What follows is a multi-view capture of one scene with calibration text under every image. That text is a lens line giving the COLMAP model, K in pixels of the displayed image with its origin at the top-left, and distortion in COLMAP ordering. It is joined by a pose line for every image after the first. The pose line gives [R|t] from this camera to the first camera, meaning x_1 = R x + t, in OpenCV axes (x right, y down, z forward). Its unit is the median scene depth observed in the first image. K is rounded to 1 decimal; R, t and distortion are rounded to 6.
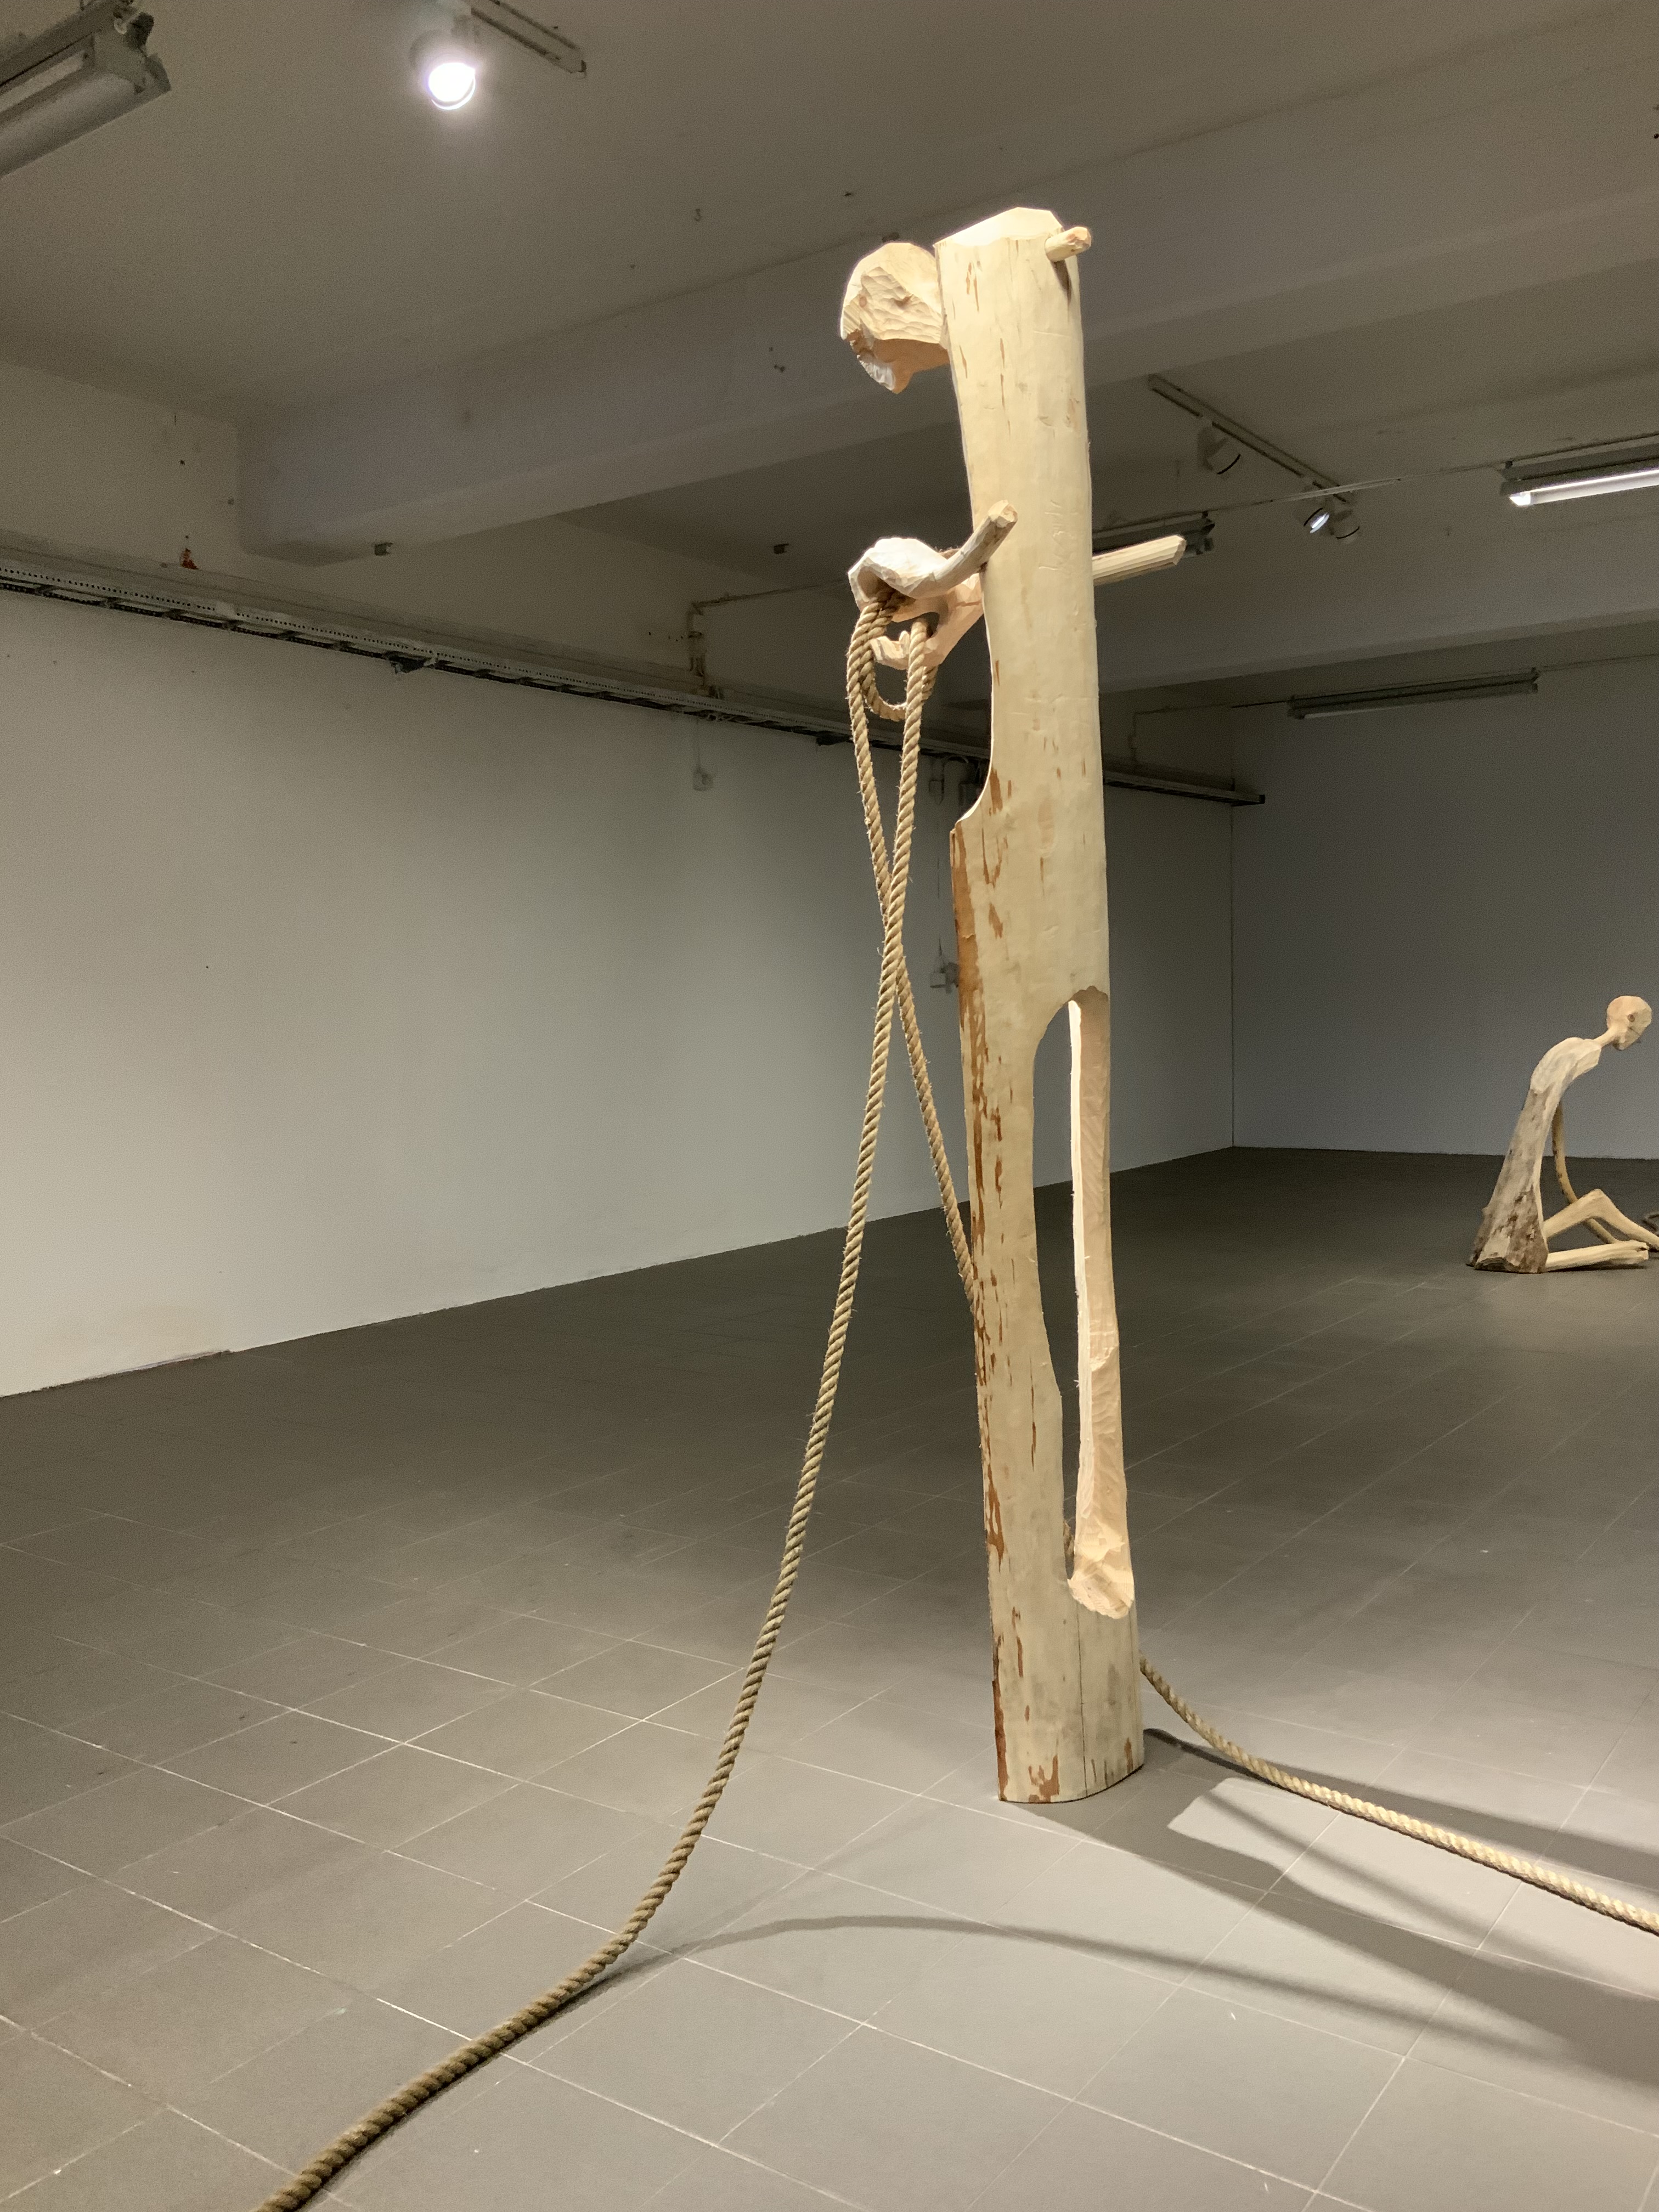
lens RADIAL K [[1822.2, 0, 827.3], [0, 1822.2, 1115.3], [0, 0, 1]] dist [0.092202, -0.174218]
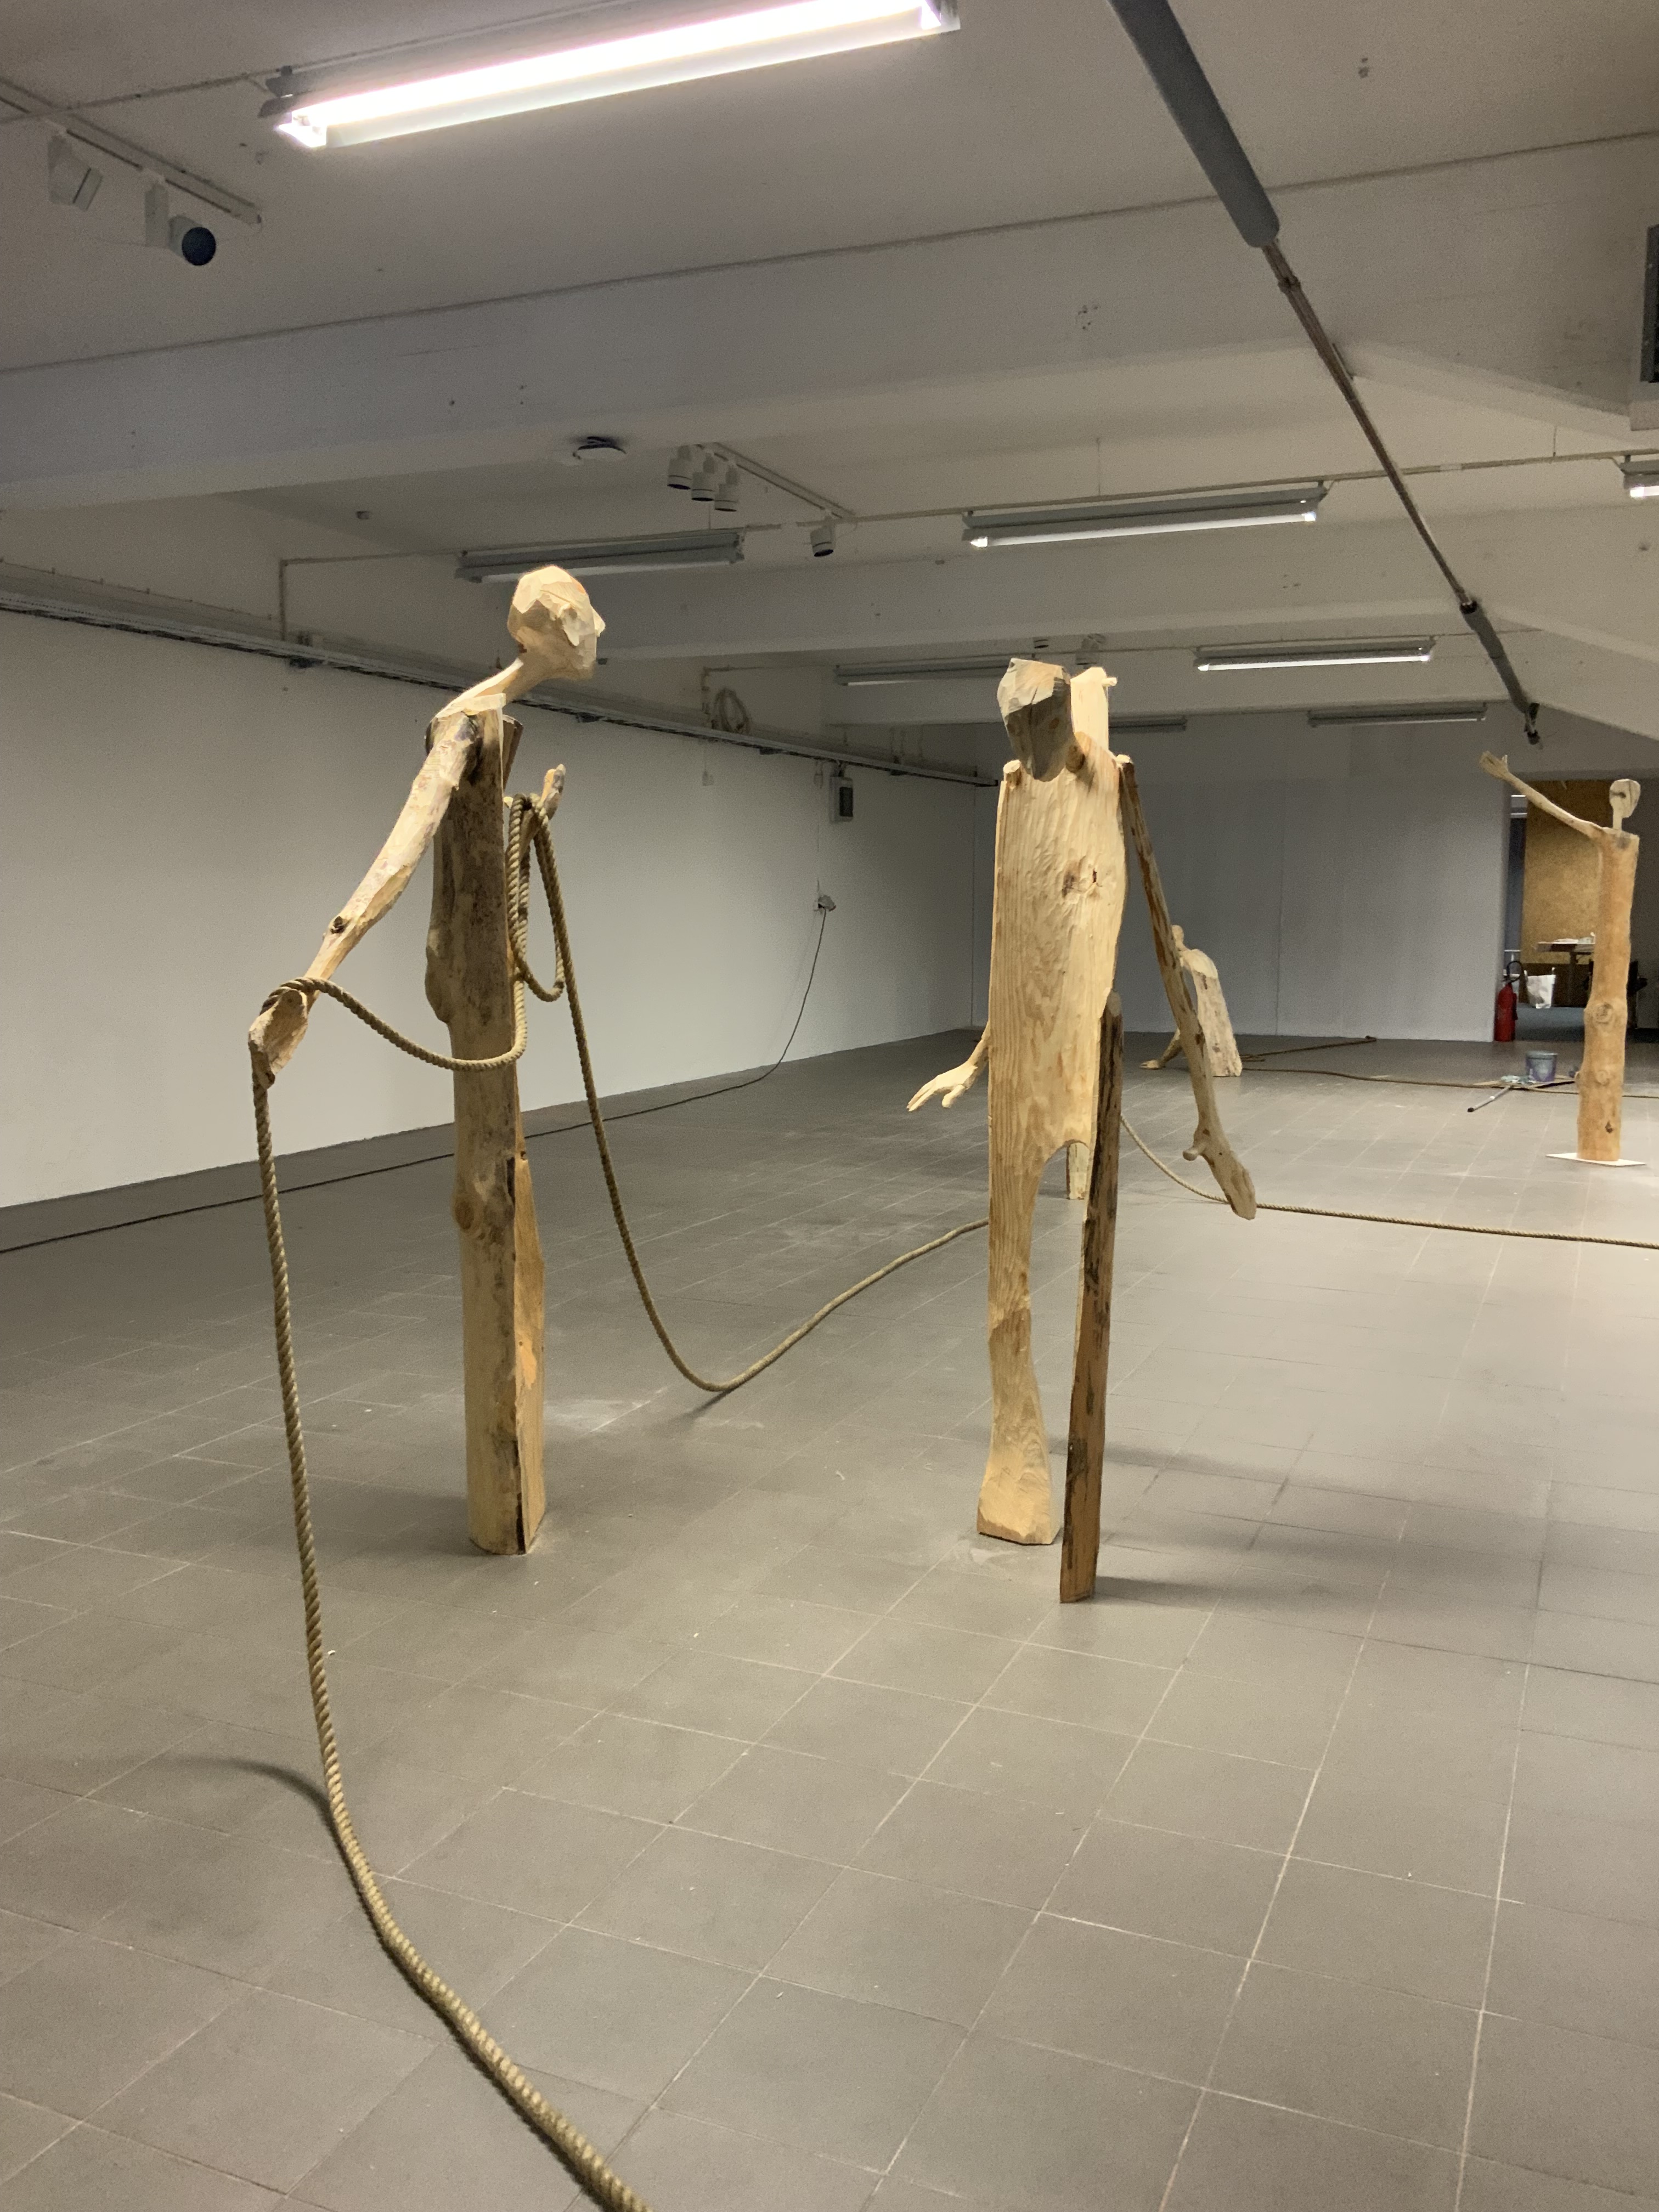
lens RADIAL K [[1822.2, 0, 831.0], [0, 1822.2, 1095.5], [0, 0, 1]] dist [0.092202, -0.174218]
pose [[0.977391, 0.005141, 0.211377, -0.846952], [-0.012986, 0.999277, 0.035739, 0.096184], [-0.211040, -0.037676, 0.976751, -1.682076]]
